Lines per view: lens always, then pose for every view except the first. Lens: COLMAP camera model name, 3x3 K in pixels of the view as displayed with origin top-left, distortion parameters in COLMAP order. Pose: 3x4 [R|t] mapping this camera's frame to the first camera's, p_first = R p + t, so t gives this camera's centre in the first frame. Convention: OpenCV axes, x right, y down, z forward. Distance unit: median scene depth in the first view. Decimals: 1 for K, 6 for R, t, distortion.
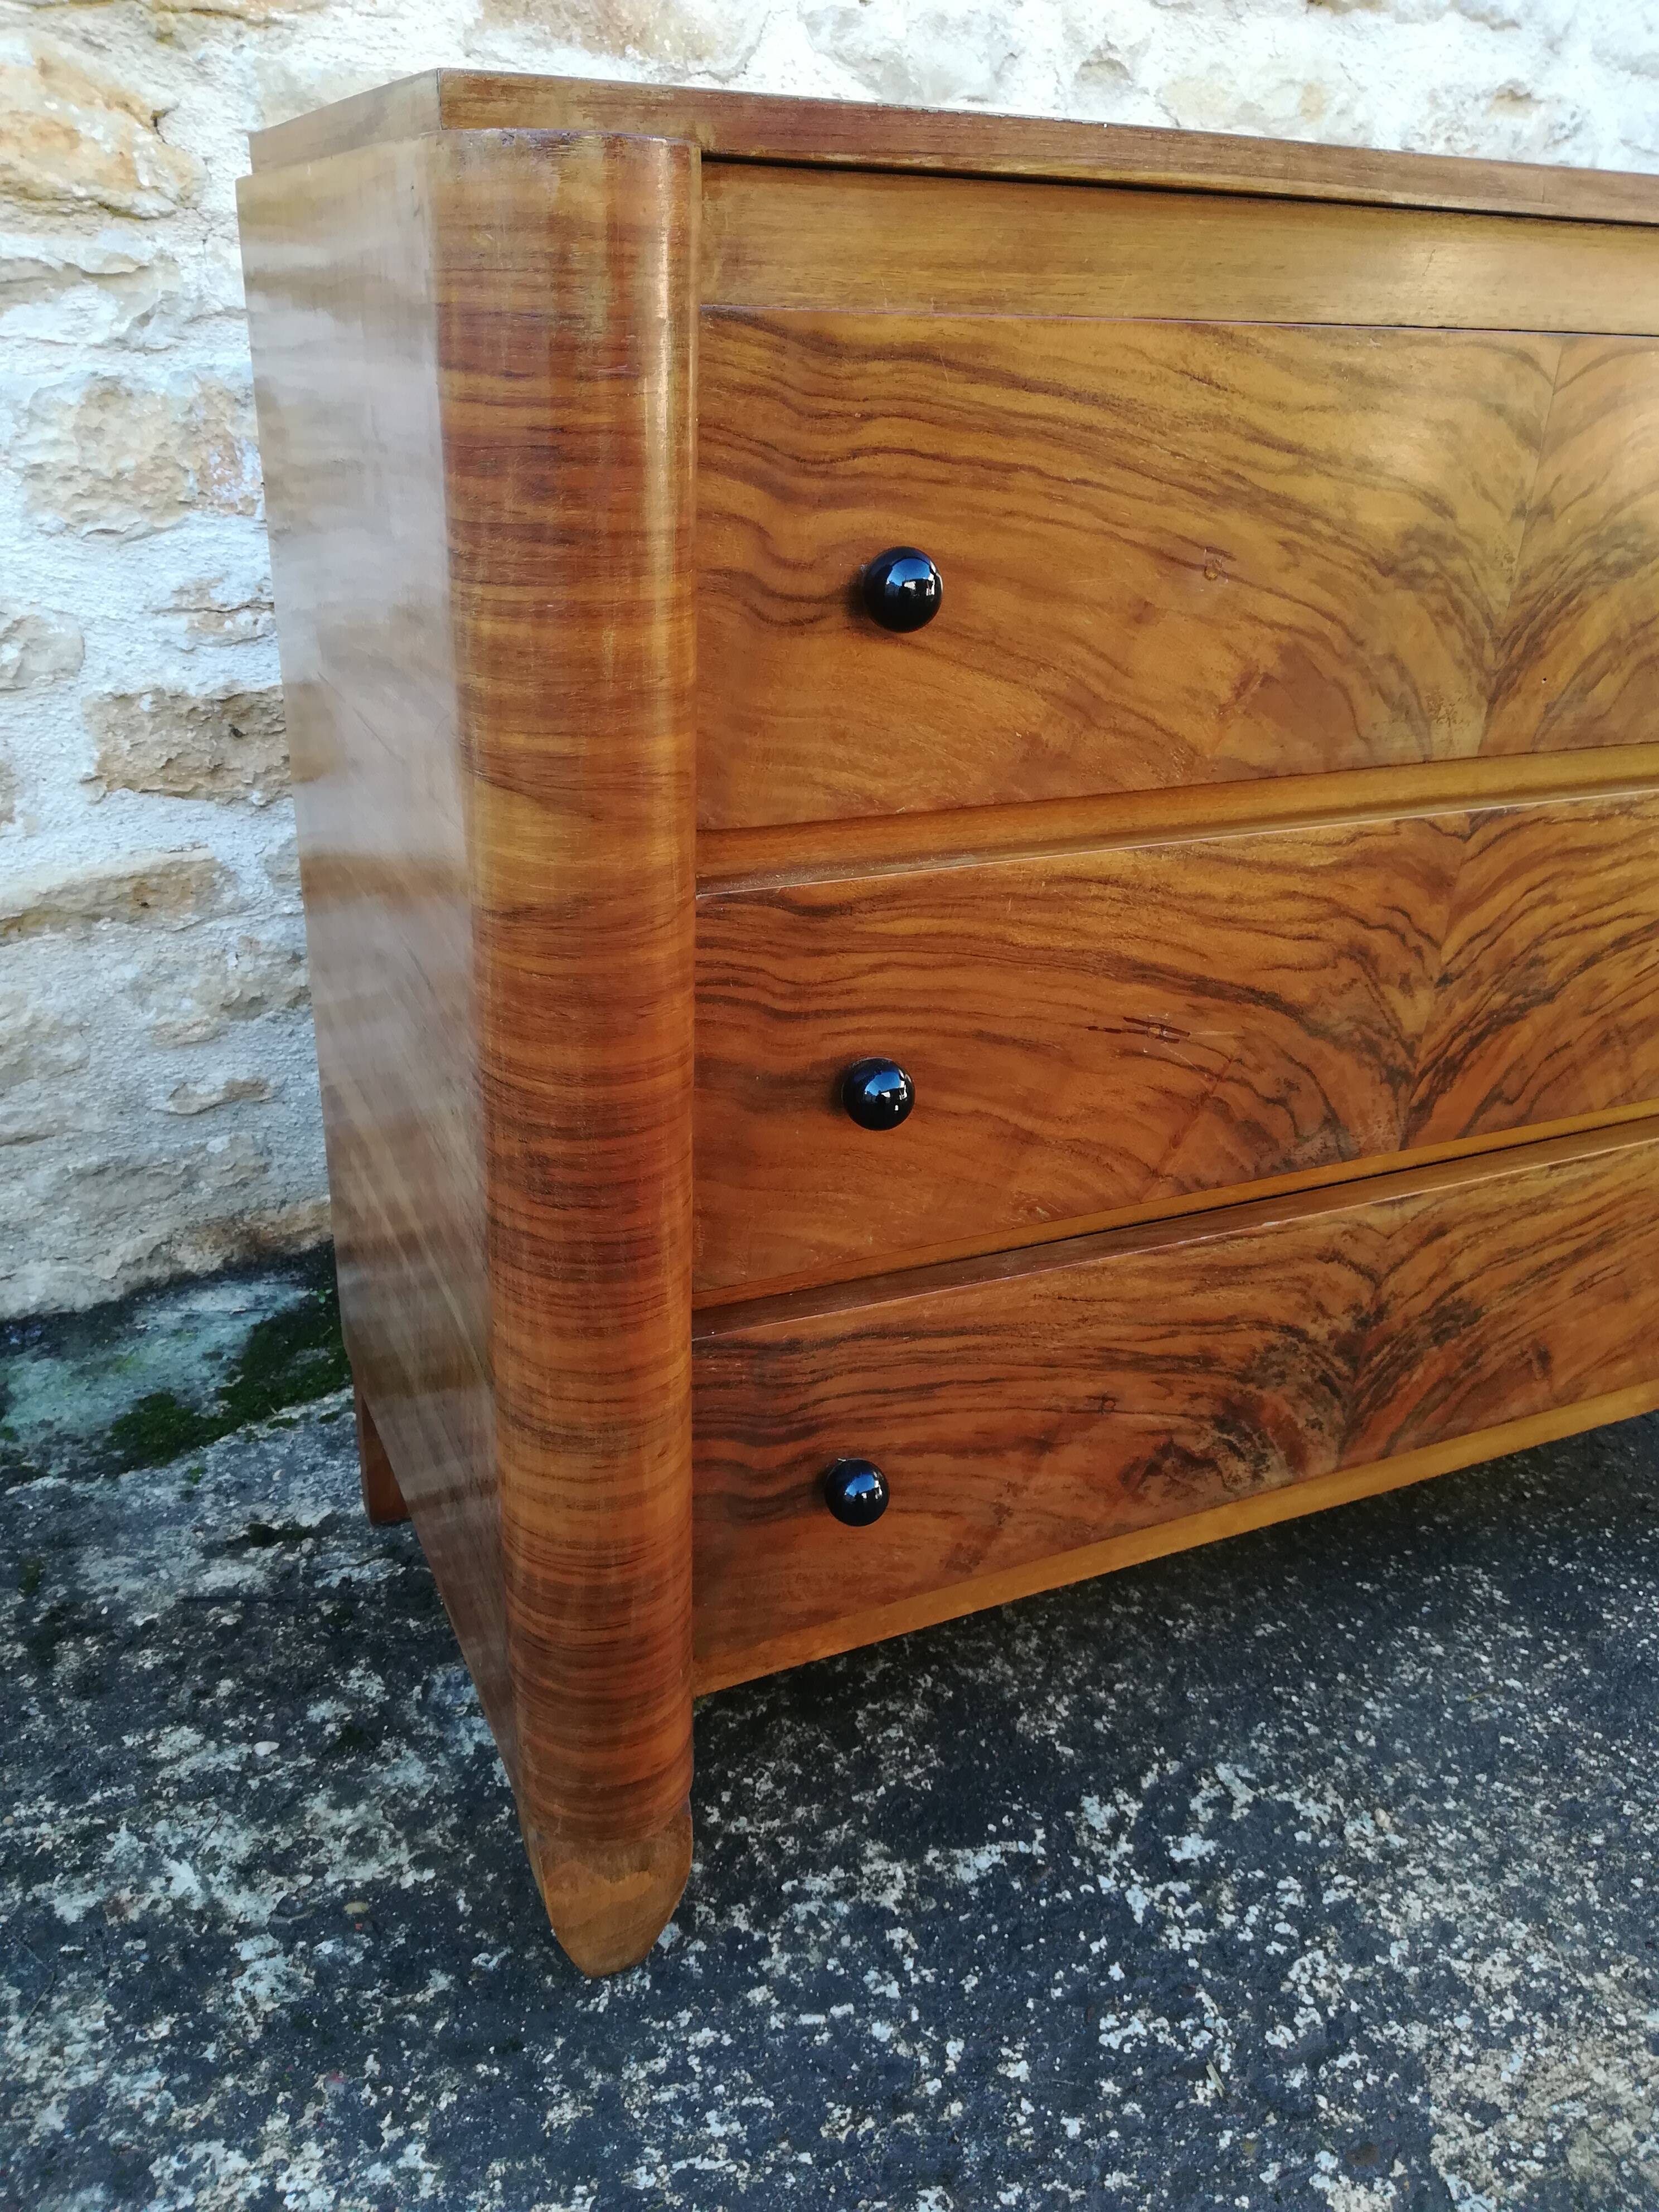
lens RADIAL K [[1728.0, 0, 821.0], [0, 1728.0, 1104.8], [0, 0, 1]] dist [0.054550, -0.082528]
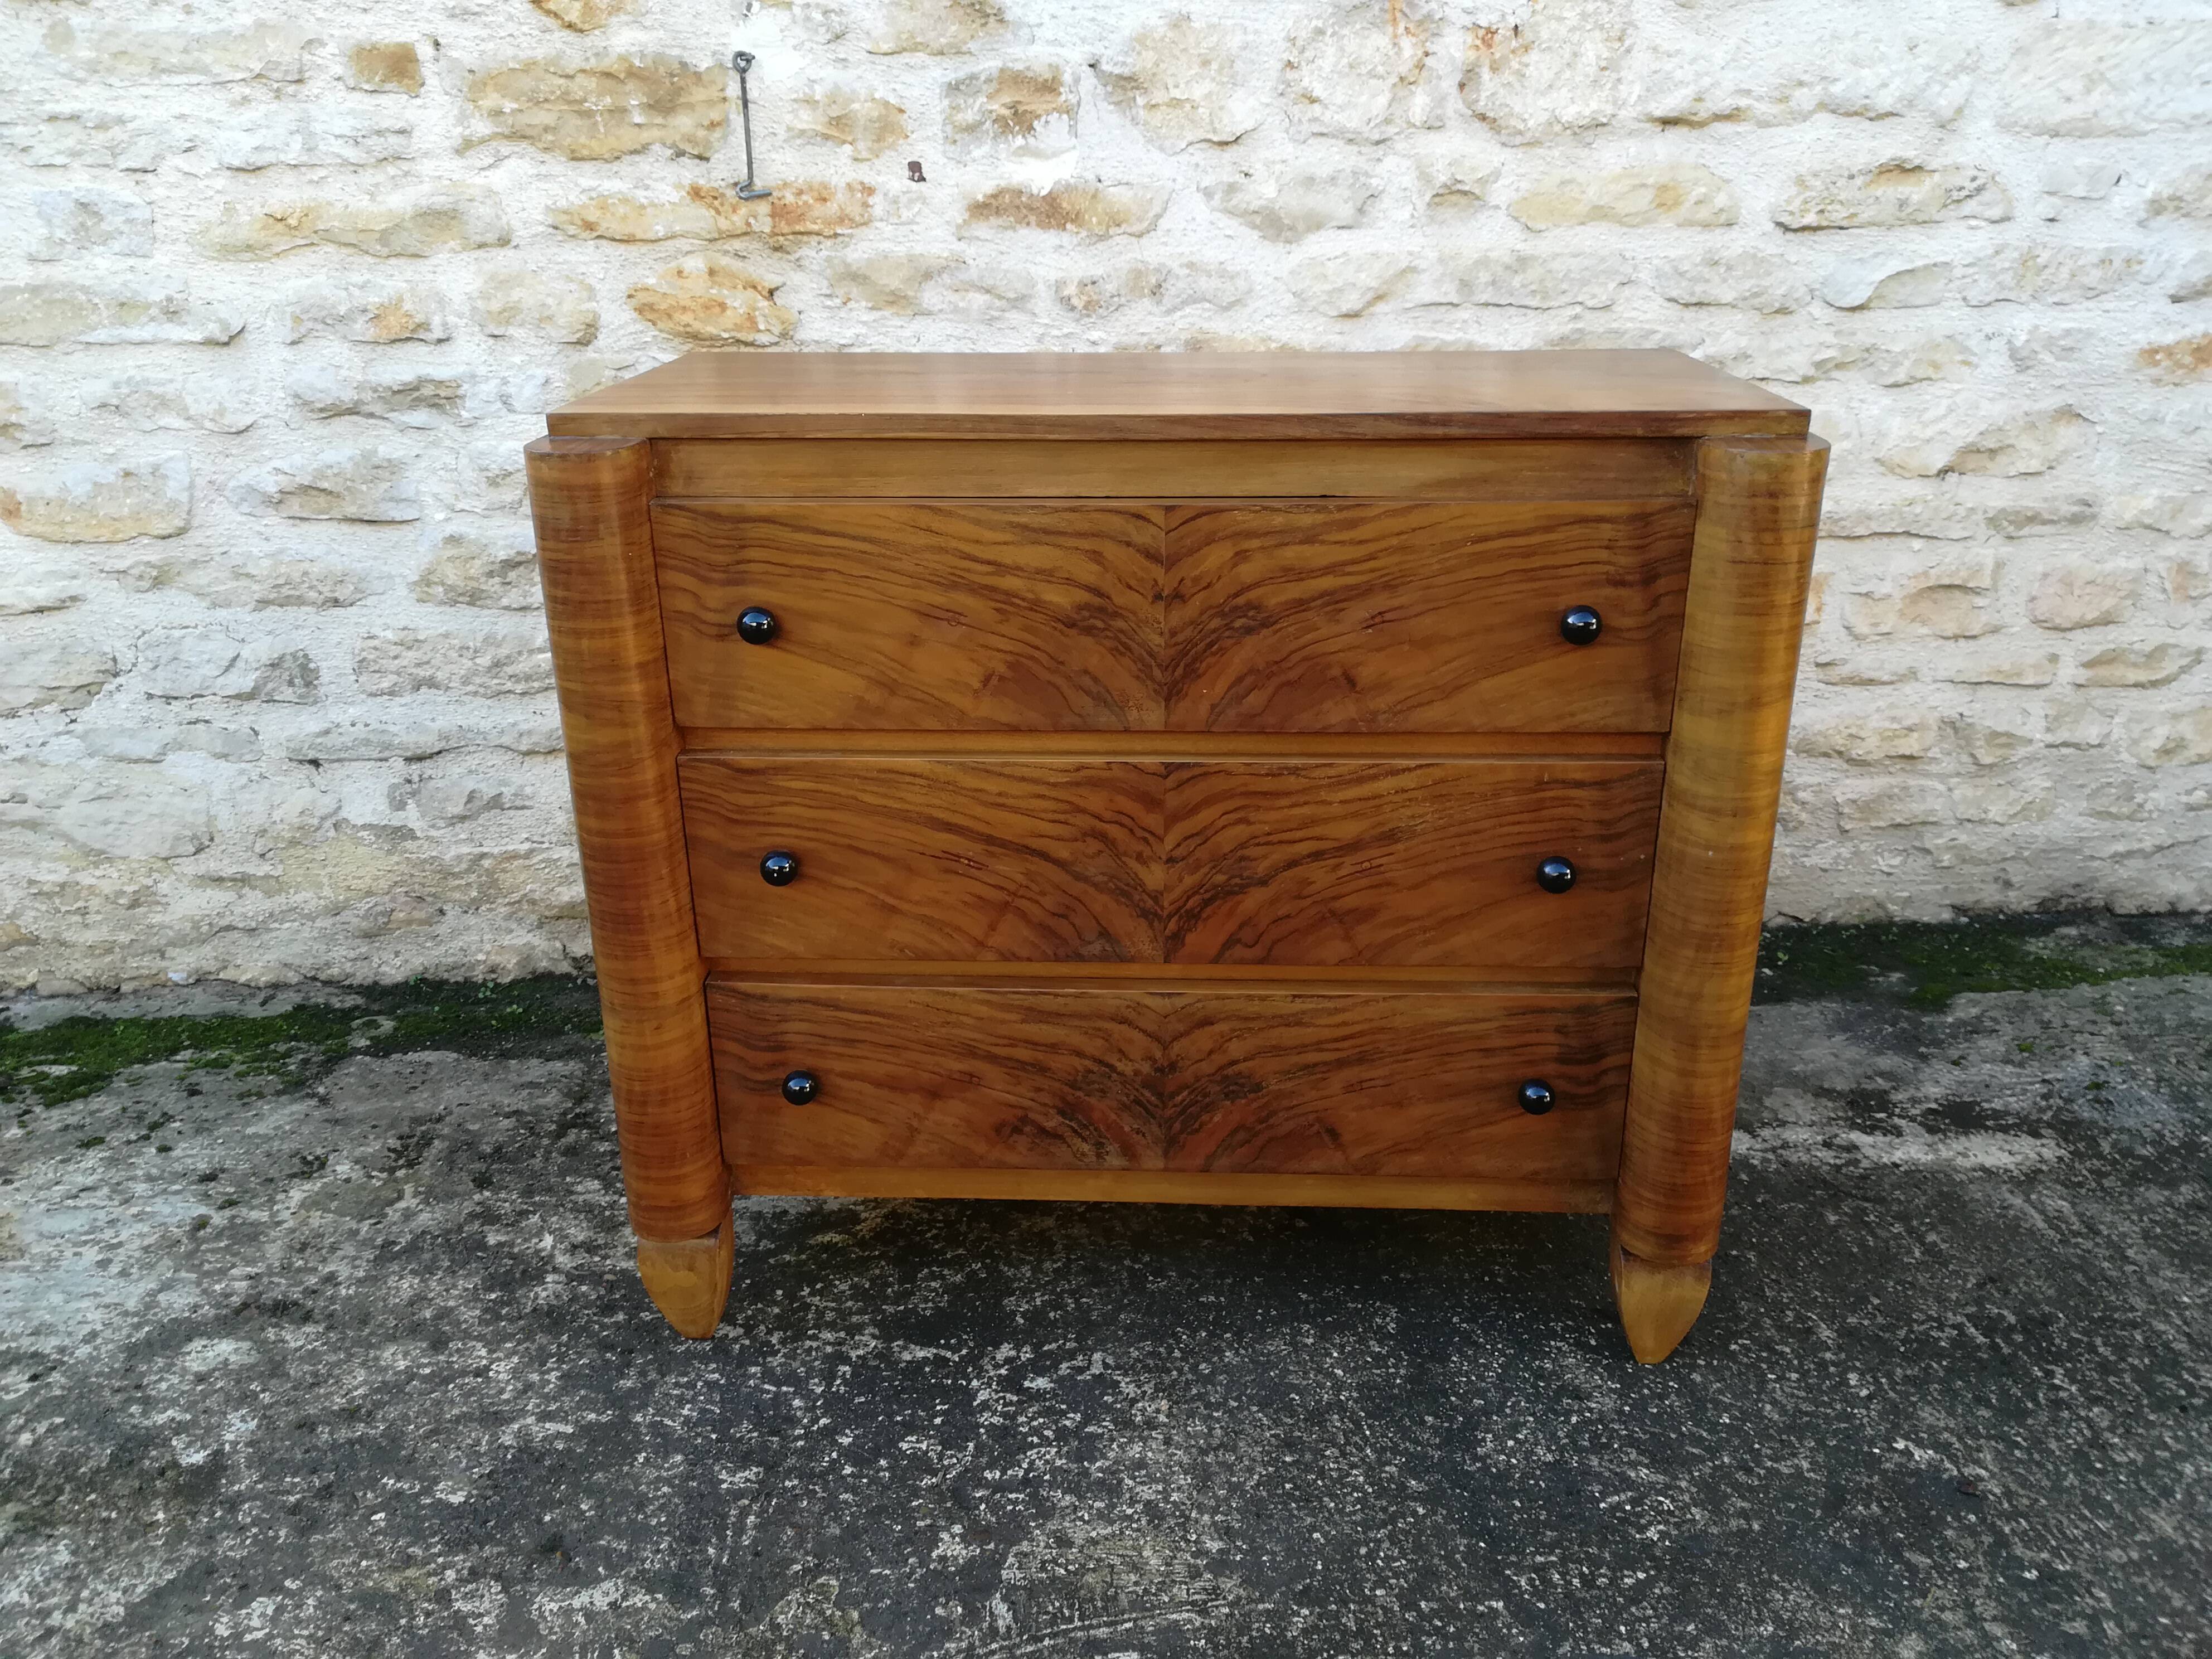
lens RADIAL K [[1728.0, 0, 1114.3], [0, 1728.0, 836.1], [0, 0, 1]] dist [0.054550, -0.082528]
pose [[0.885254, 0.130856, -0.446320, 0.976710], [-0.158382, 0.987068, -0.024746, -0.042088], [0.437310, 0.092595, 0.894531, -0.465348]]
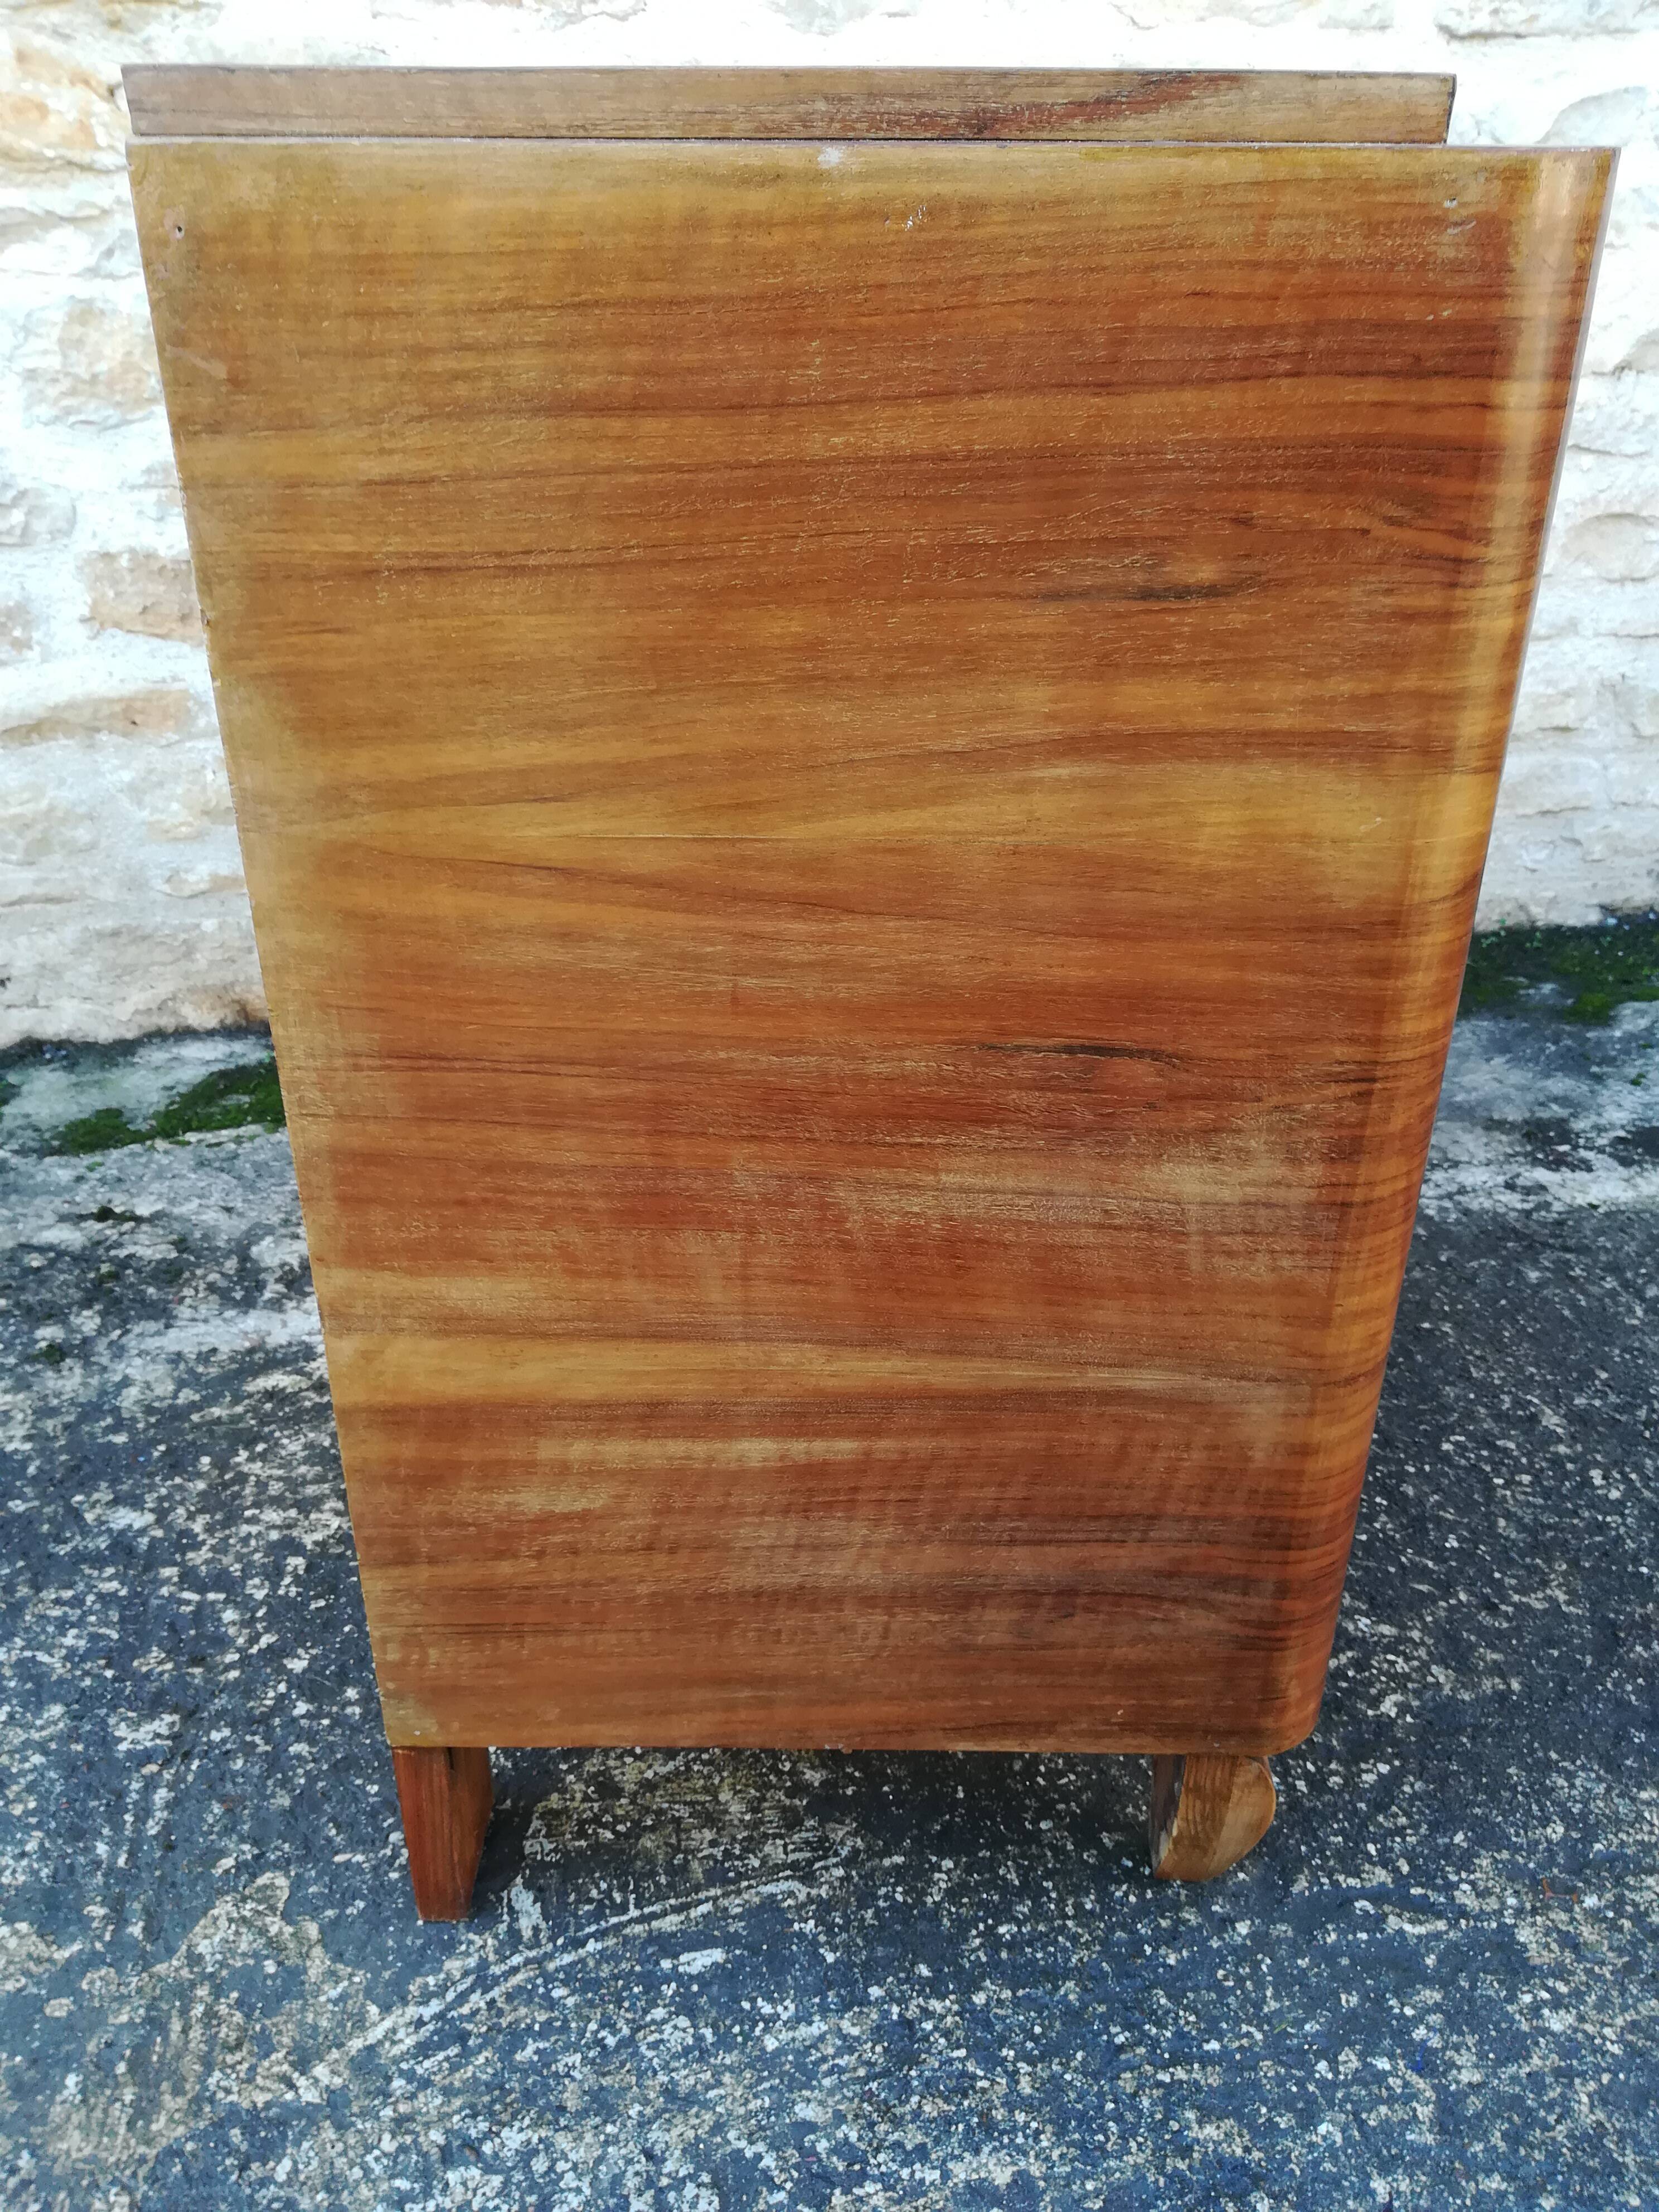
lens RADIAL K [[1728.0, 0, 824.0], [0, 1728.0, 1111.3], [0, 0, 1]] dist [0.054550, -0.082528]
pose [[0.934306, 0.138069, -0.328646, 0.771161], [-0.119626, 0.989921, 0.075797, 0.012445], [0.335799, -0.031503, 0.941407, -0.047752]]
